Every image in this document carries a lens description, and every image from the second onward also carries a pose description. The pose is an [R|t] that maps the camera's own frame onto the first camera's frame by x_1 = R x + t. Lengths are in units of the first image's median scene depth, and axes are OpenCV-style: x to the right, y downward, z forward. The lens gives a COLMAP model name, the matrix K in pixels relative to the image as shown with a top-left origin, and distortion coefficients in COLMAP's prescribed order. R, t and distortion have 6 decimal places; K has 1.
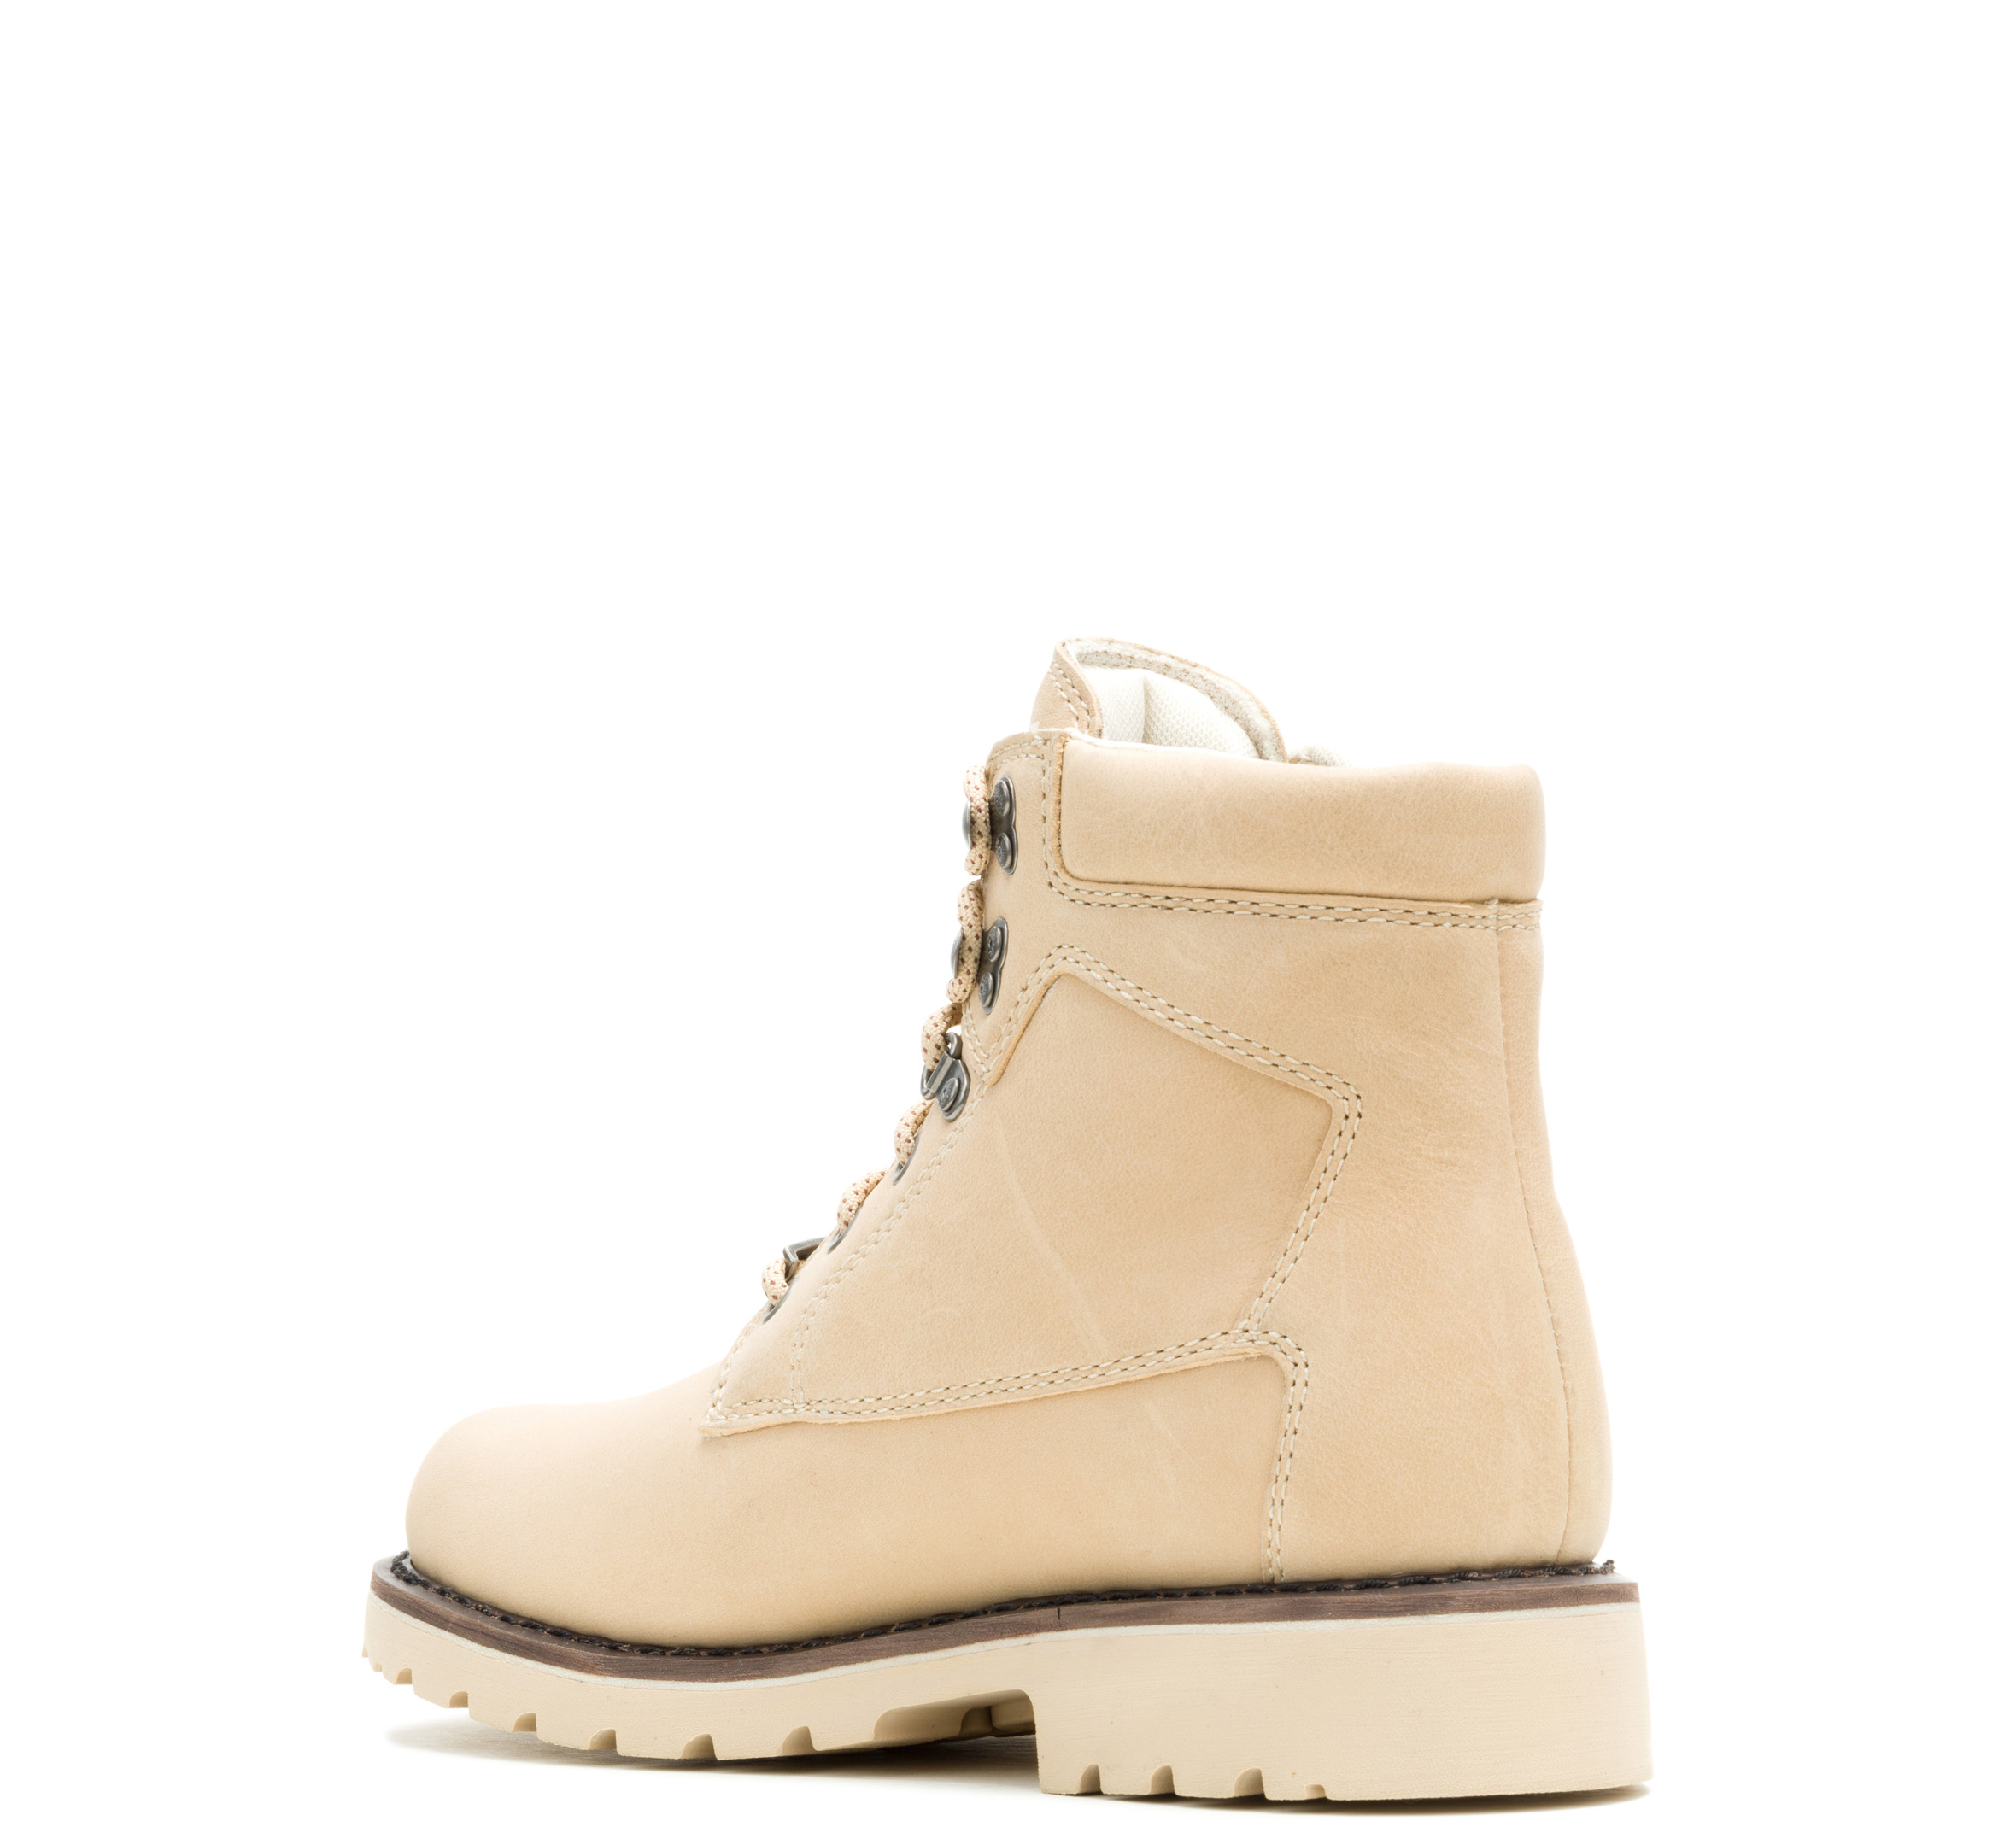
lens RADIAL K [[7466.9, 0, 1008.0], [0, 7466.9, 910.5], [0, 0, 1]] dist [-0.072358, -2.978806]
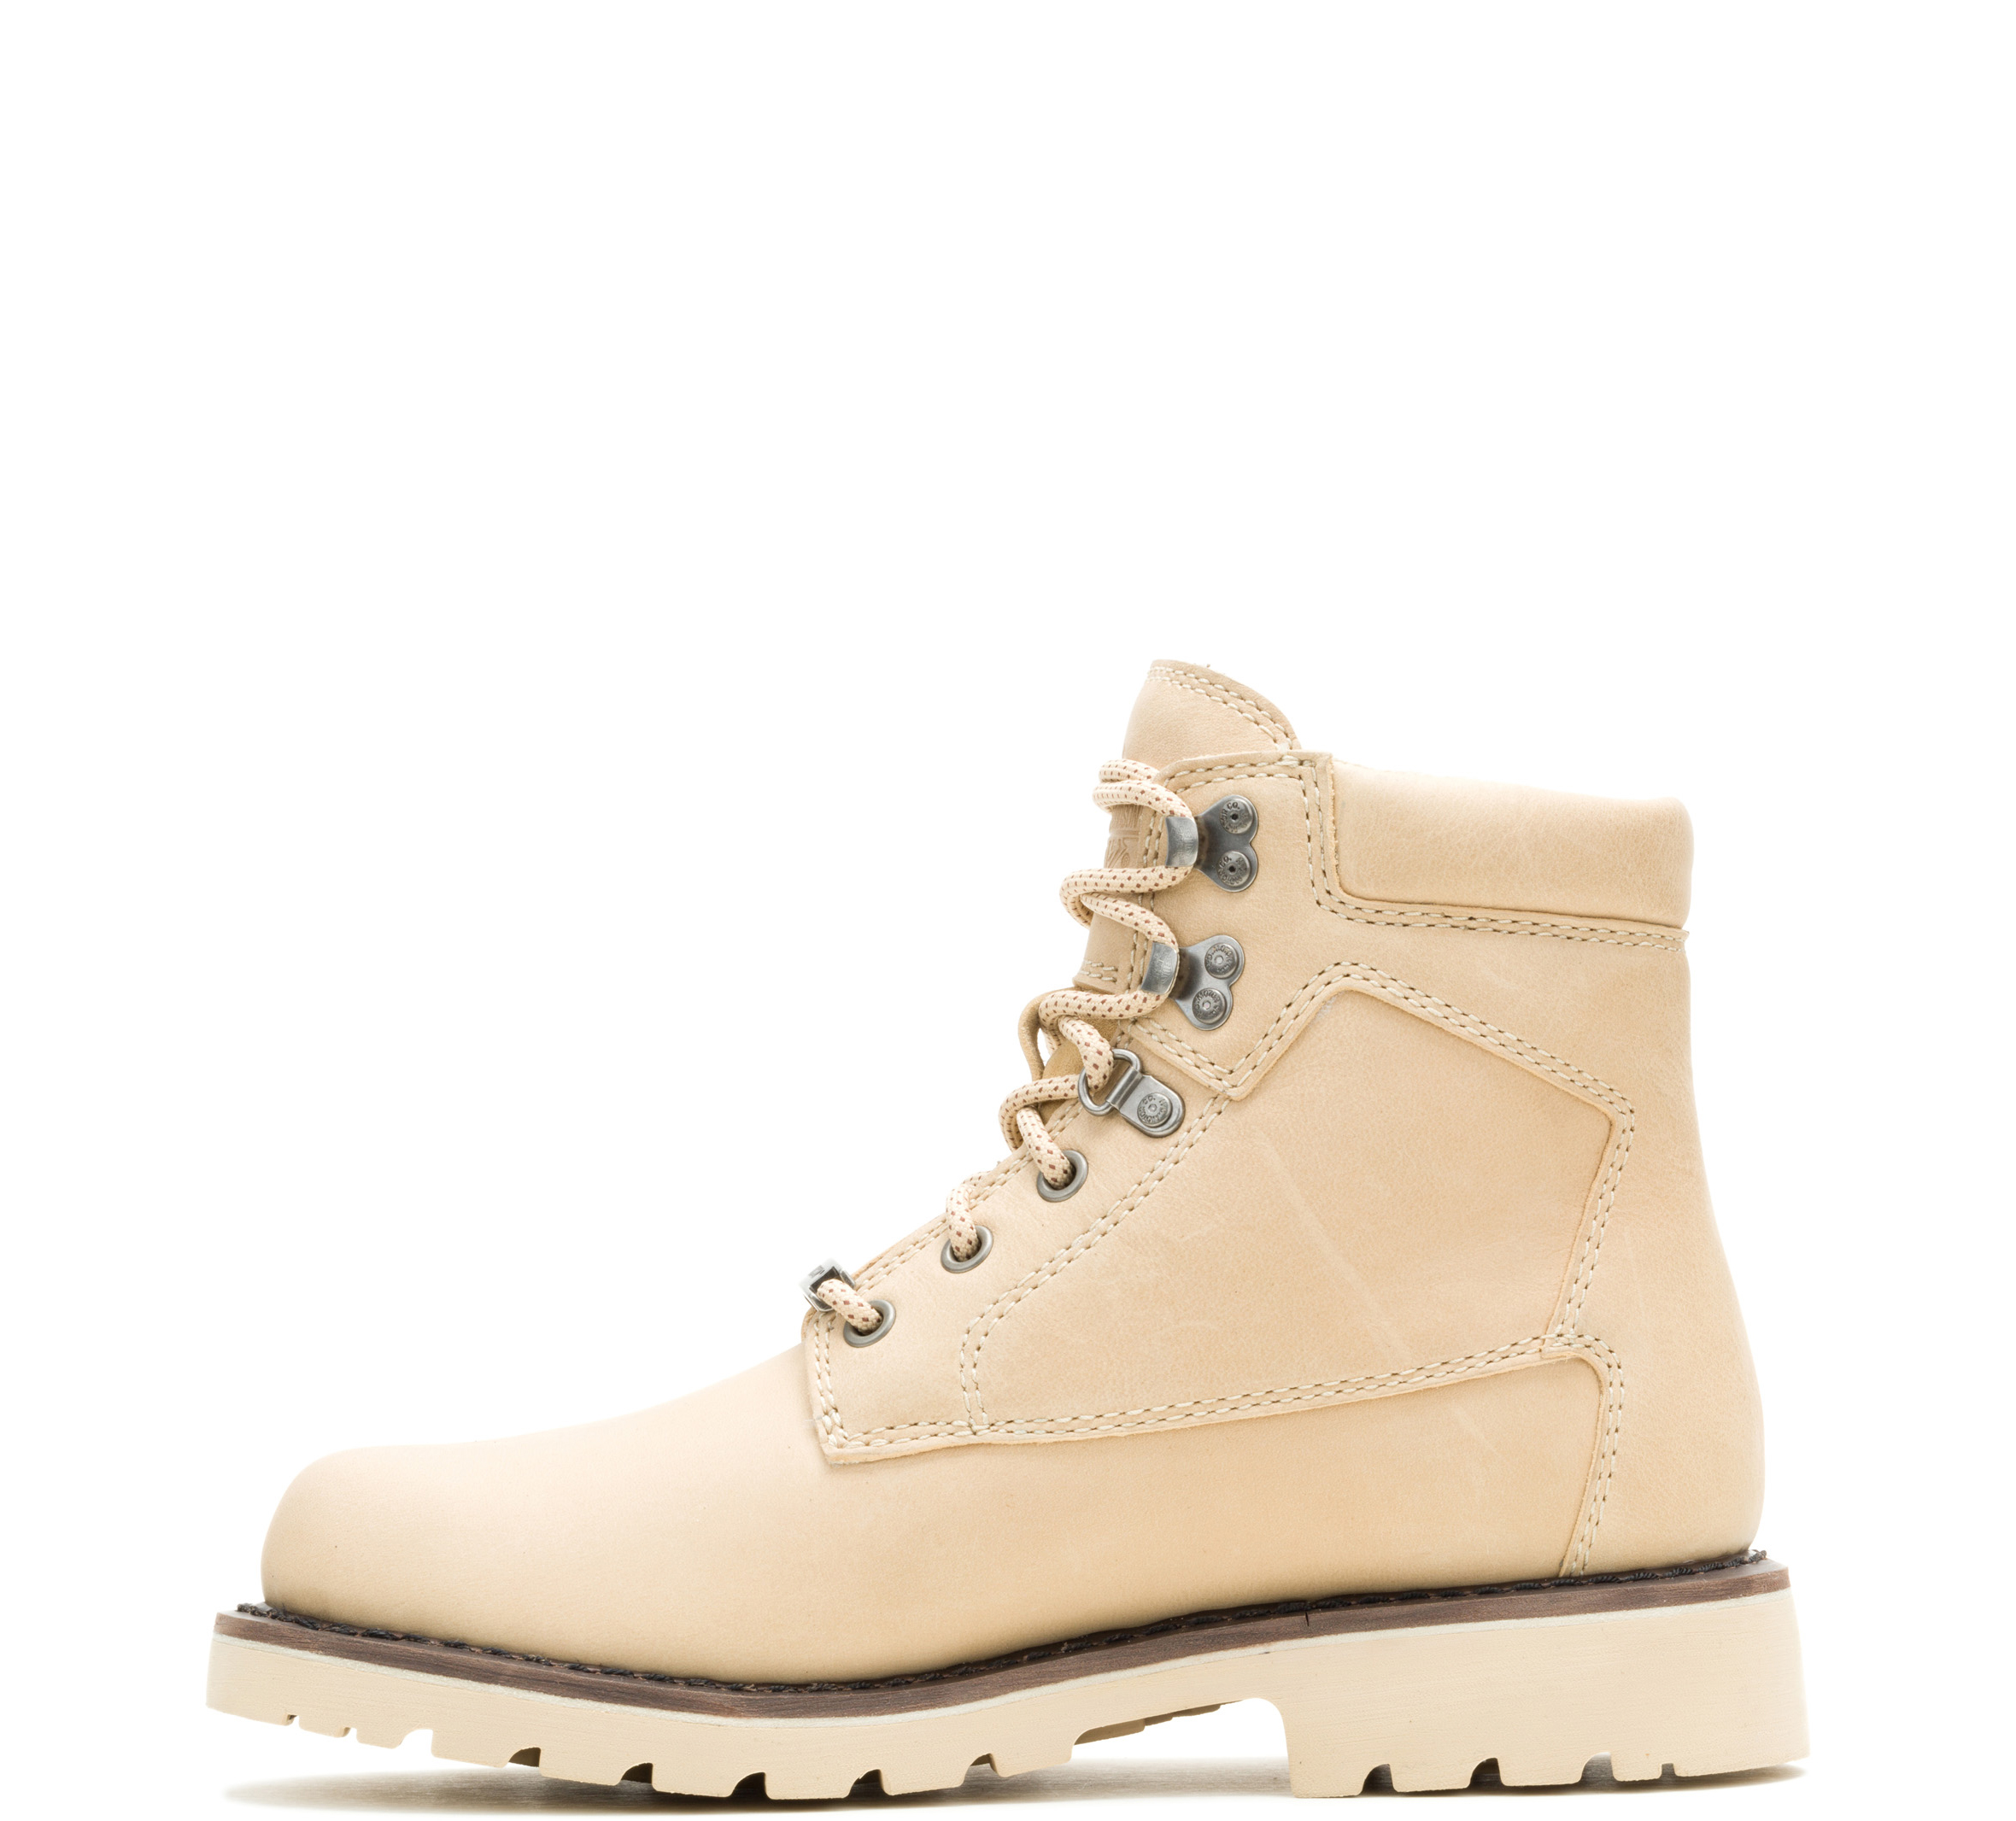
lens RADIAL K [[7466.9, 0, 1008.0], [0, 7466.9, 910.5], [0, 0, 1]] dist [-0.072358, -2.978806]
pose [[0.686366, 0.026972, 0.726756, -0.776731], [-0.014517, 0.999621, -0.023388, 0.022384], [-0.727111, 0.005502, 0.686498, 0.338419]]
